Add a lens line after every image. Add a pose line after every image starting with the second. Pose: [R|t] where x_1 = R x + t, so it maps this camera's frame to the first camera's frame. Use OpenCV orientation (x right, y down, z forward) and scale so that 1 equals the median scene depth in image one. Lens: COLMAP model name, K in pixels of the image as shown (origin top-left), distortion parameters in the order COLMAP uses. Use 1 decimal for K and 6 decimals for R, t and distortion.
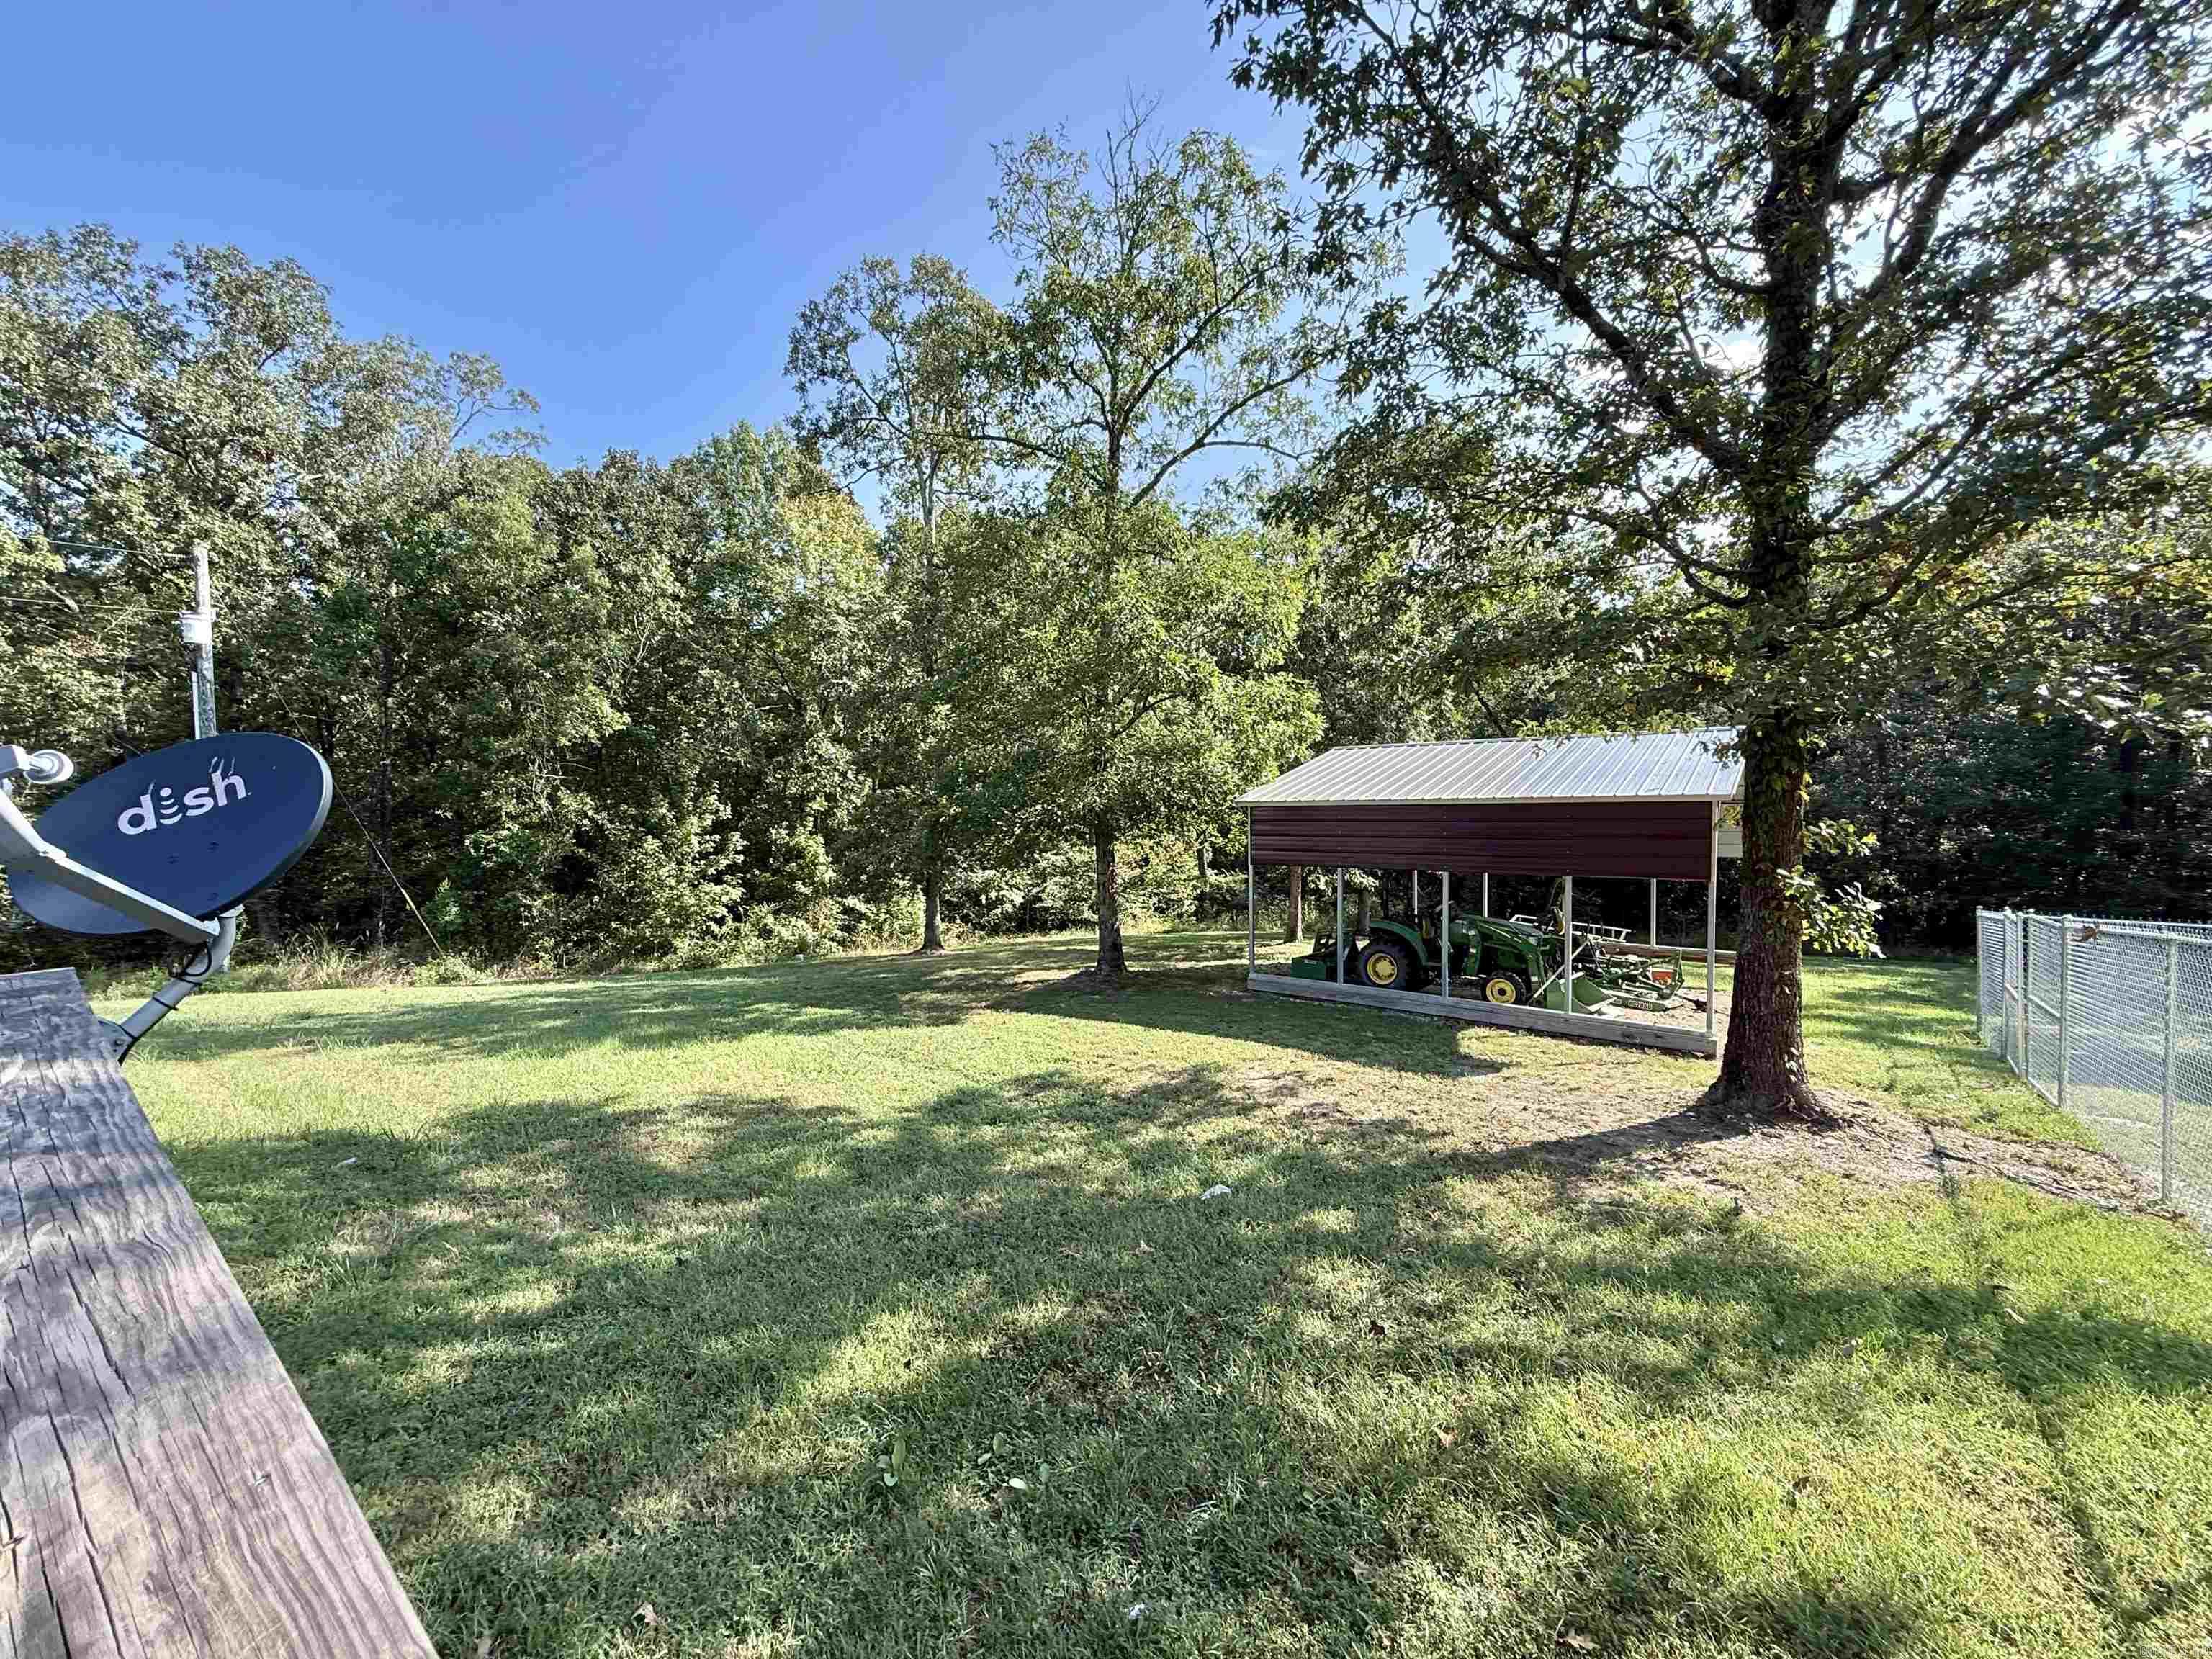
lens RADIAL K [[882.8, 0, 1098.5], [0, 882.8, 824.7], [0, 0, 1]] dist [0.000271, 0.000113]
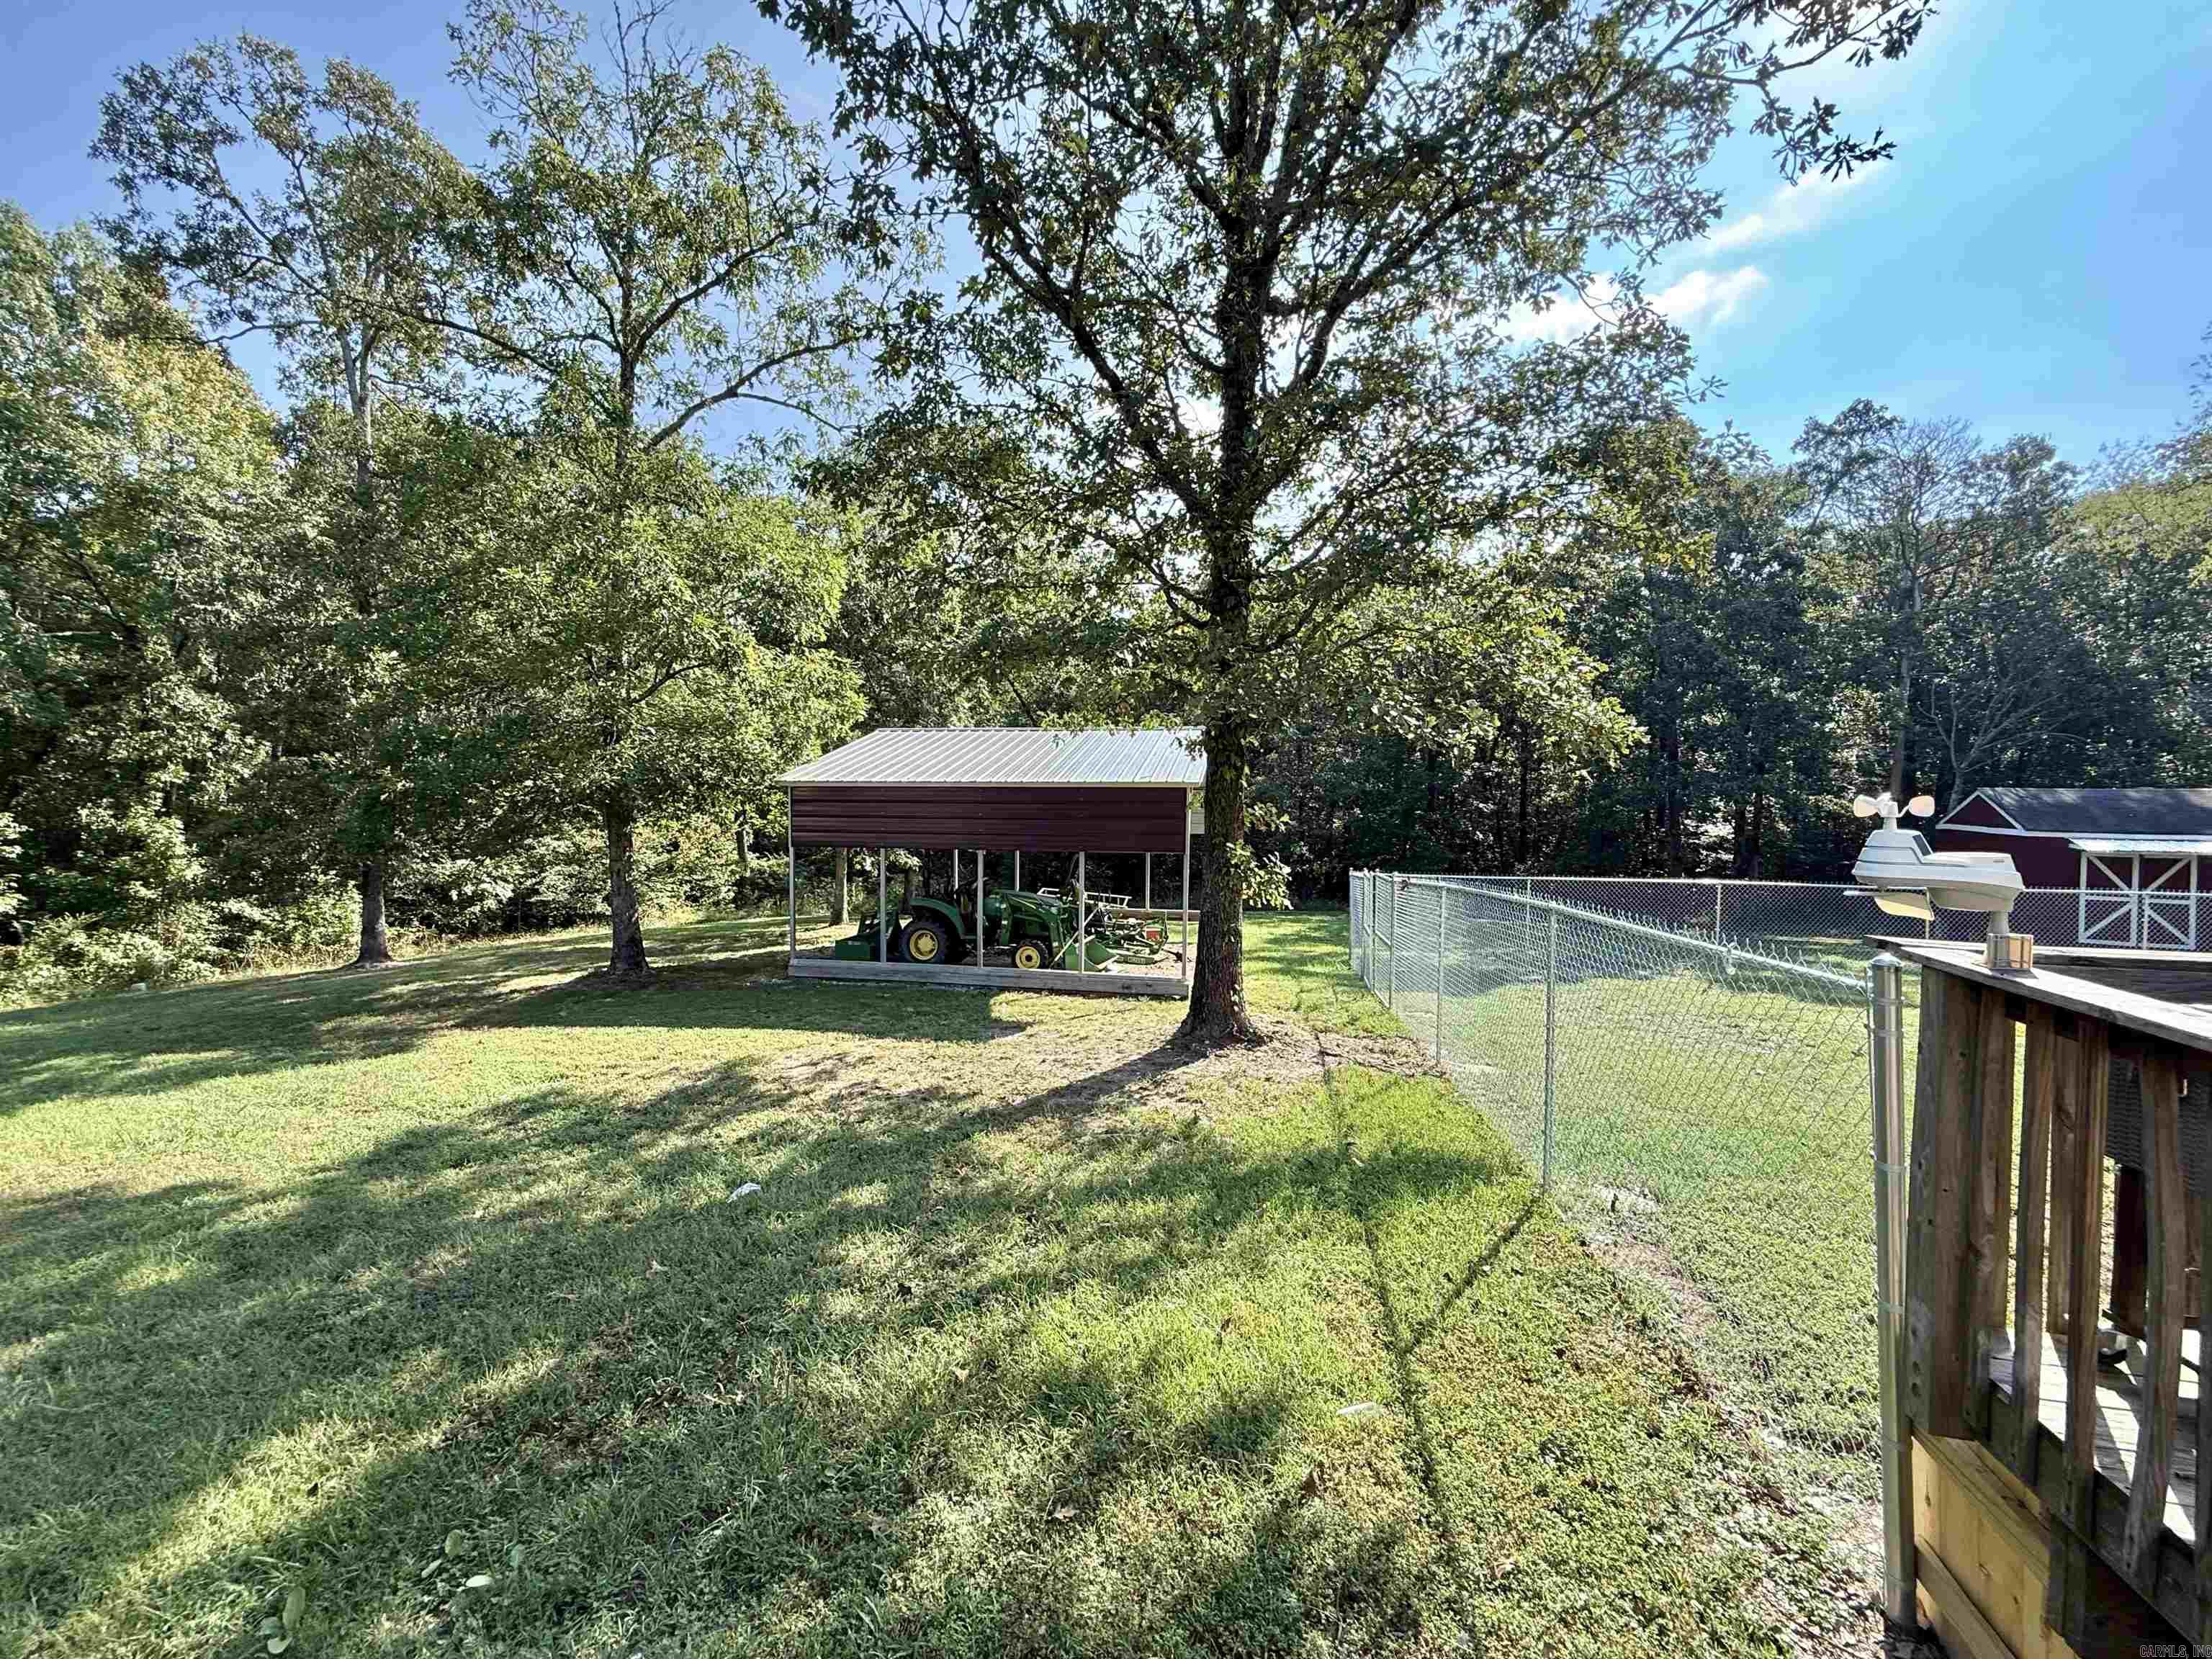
lens RADIAL K [[882.8, 0, 1099.0], [0, 882.8, 824.9], [0, 0, 1]] dist [0.000271, 0.000113]
pose [[0.877766, -0.005908, 0.479053, 0.004145], [-0.004323, 0.999786, 0.020252, 0.000226], [-0.479070, -0.019848, 0.877552, -0.001906]]
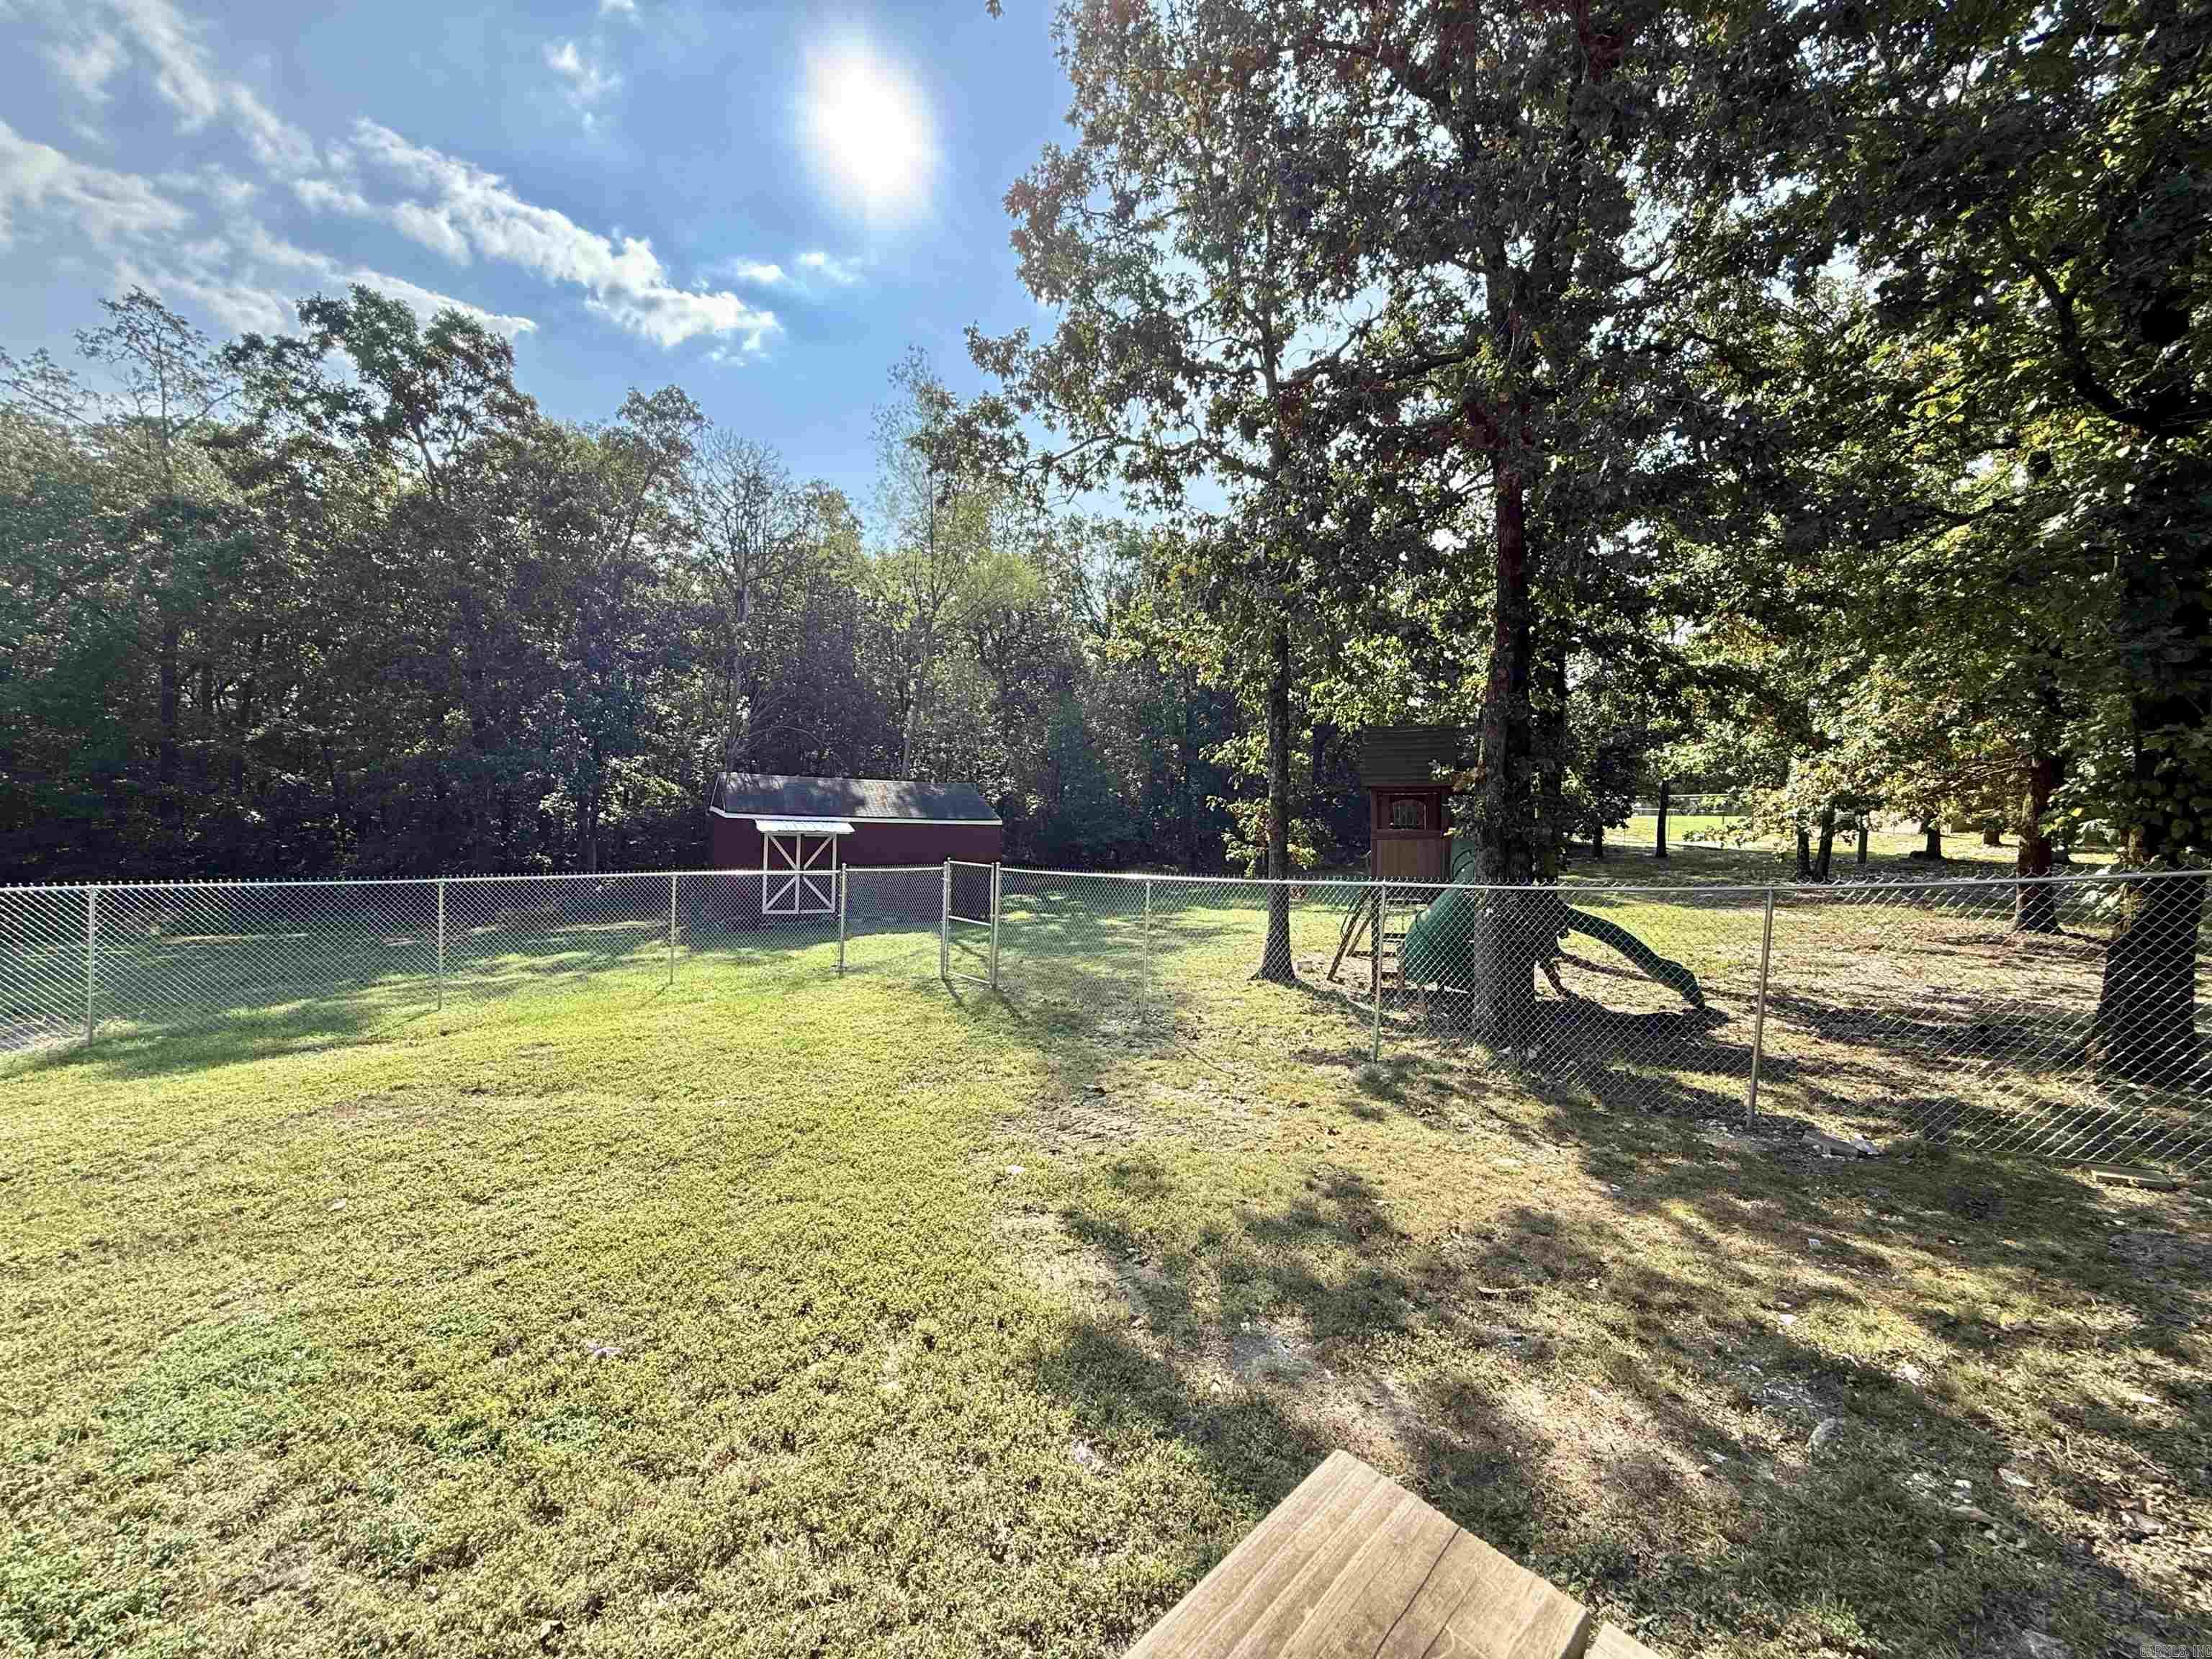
lens RADIAL K [[882.8, 0, 1093.5], [0, 882.8, 836.7], [0, 0, 1]] dist [0.000271, 0.000113]
pose [[0.097252, -0.031635, 0.994757, 0.366582], [-0.032027, 0.998878, 0.034897, -0.000365], [-0.994744, -0.035253, 0.096129, -0.160788]]
